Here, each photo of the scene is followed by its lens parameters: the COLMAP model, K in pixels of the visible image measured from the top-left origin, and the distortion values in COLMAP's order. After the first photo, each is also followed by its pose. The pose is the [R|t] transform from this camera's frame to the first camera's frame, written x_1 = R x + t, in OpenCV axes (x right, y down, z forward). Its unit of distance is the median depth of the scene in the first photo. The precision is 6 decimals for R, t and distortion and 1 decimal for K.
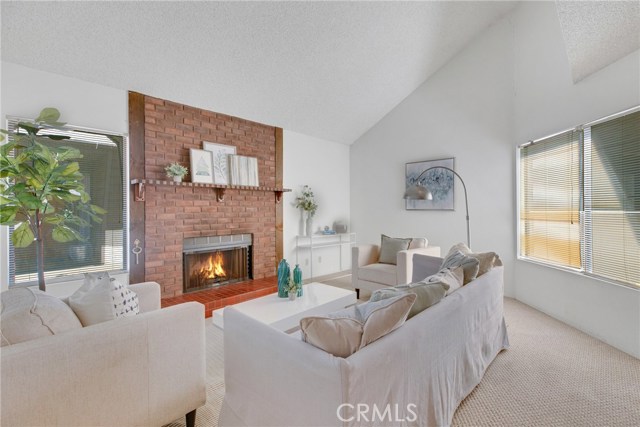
lens RADIAL K [[298.0, 0, 317.3], [0, 298.0, 207.1], [0, 0, 1]] dist [0.006117, -0.000217]
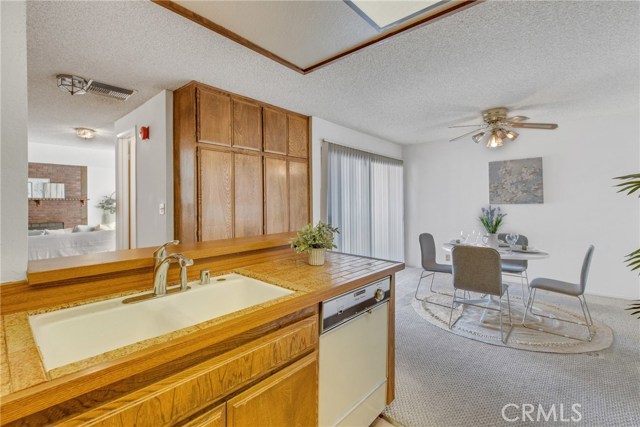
lens RADIAL K [[298.0, 0, 316.0], [0, 298.0, 204.6], [0, 0, 1]] dist [0.006117, -0.000217]
pose [[0.999525, -0.007038, 0.030015, 1.446773], [0.006695, 0.999912, 0.011494, -0.039351], [-0.030093, -0.011287, 0.999483, -1.058420]]
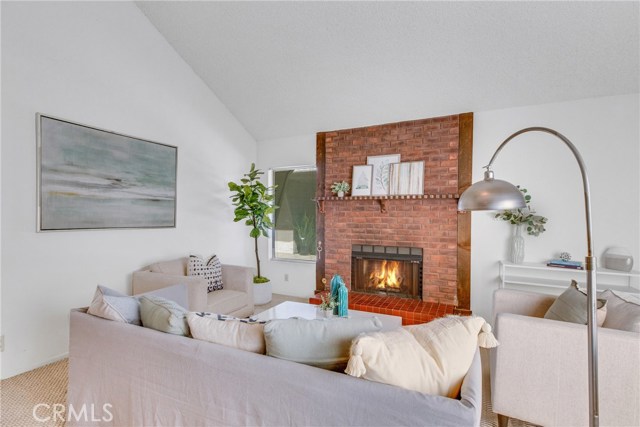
lens RADIAL K [[298.0, 0, 316.6], [0, 298.0, 218.2], [0, 0, 1]] dist [0.006117, -0.000217]
pose [[0.292421, 0.020416, -0.956072, 0.553916], [0.001007, 0.999765, 0.021657, -0.019921], [0.956289, -0.007296, 0.292332, 0.470395]]
